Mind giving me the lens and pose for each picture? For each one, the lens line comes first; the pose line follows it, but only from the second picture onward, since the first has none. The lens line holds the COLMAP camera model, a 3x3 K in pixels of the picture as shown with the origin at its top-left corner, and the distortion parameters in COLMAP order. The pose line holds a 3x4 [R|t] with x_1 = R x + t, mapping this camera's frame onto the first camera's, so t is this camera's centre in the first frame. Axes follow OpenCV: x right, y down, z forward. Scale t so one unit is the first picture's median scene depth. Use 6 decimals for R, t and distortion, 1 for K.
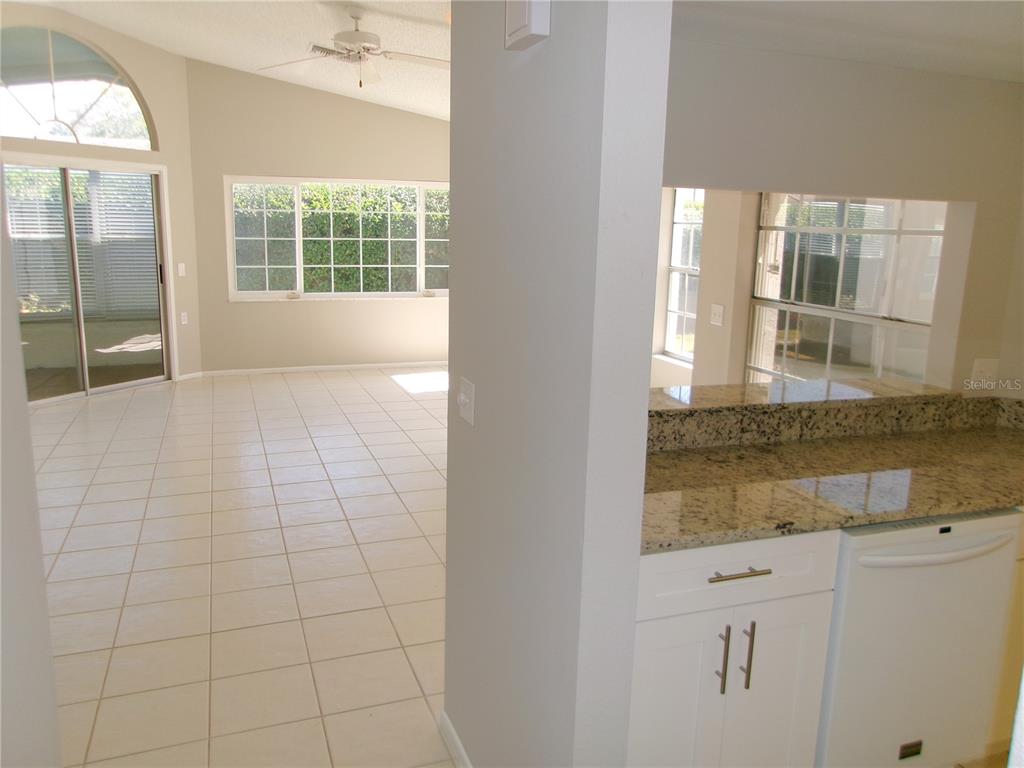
lens RADIAL K [[802.0, 0, 512.0], [0, 802.0, 384.0], [0, 0, 1]] dist [-0.001443, 0.004218]
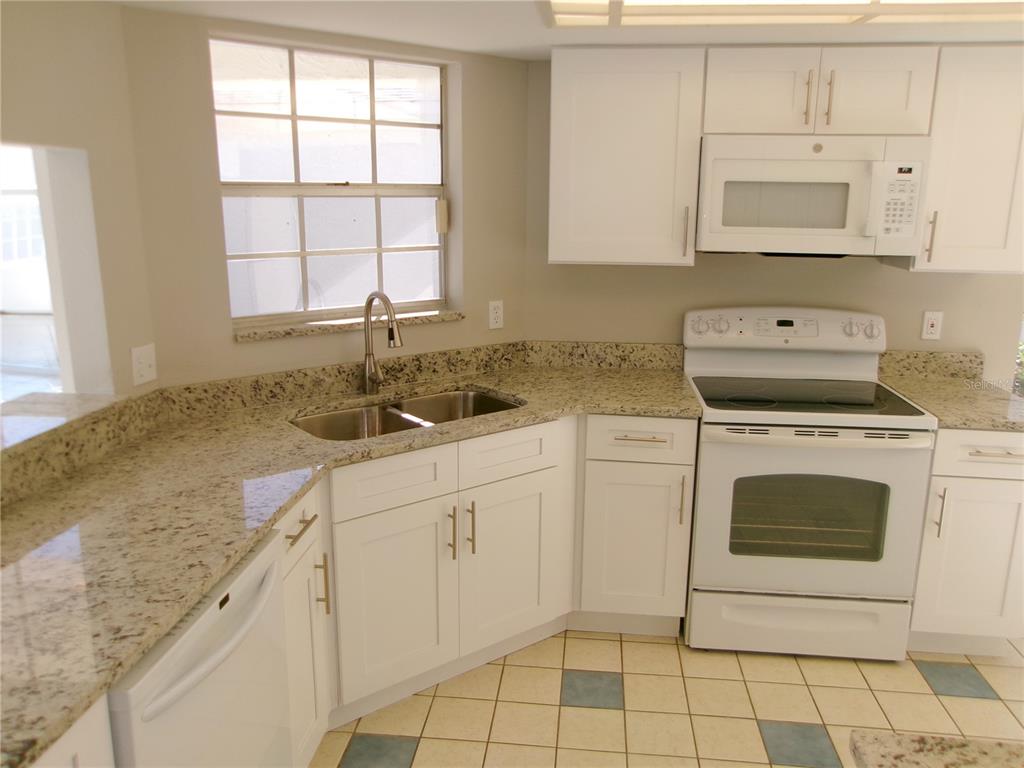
lens RADIAL K [[784.0, 0, 512.0], [0, 784.0, 384.0], [0, 0, 1]] dist [-0.010898, 0.046583]
pose [[0.435607, -0.237710, 0.868182, 0.058995], [0.182194, 0.967821, 0.173576, -0.065787], [-0.881506, 0.082567, 0.464899, 0.314063]]
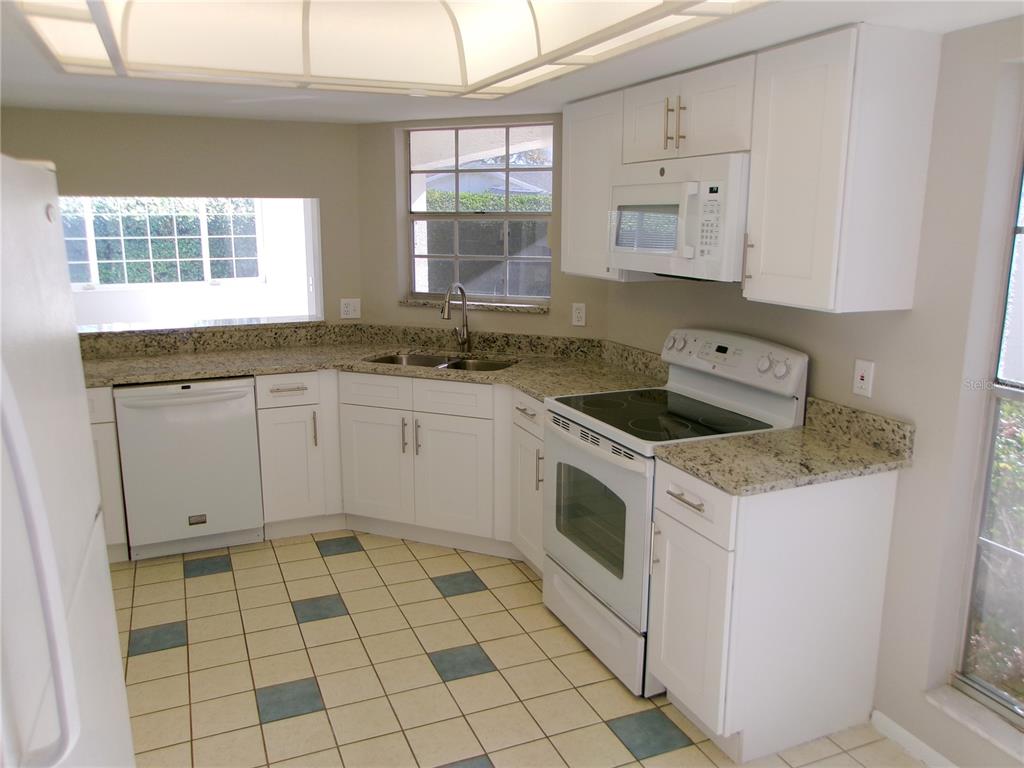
lens RADIAL K [[784.0, 0, 512.0], [0, 784.0, 384.0], [0, 0, 1]] dist [-0.010898, 0.046583]
pose [[0.997669, -0.040352, 0.055035, 0.843633], [0.039831, 0.999151, 0.010536, 0.133470], [-0.055414, -0.008319, 0.998429, -0.546686]]
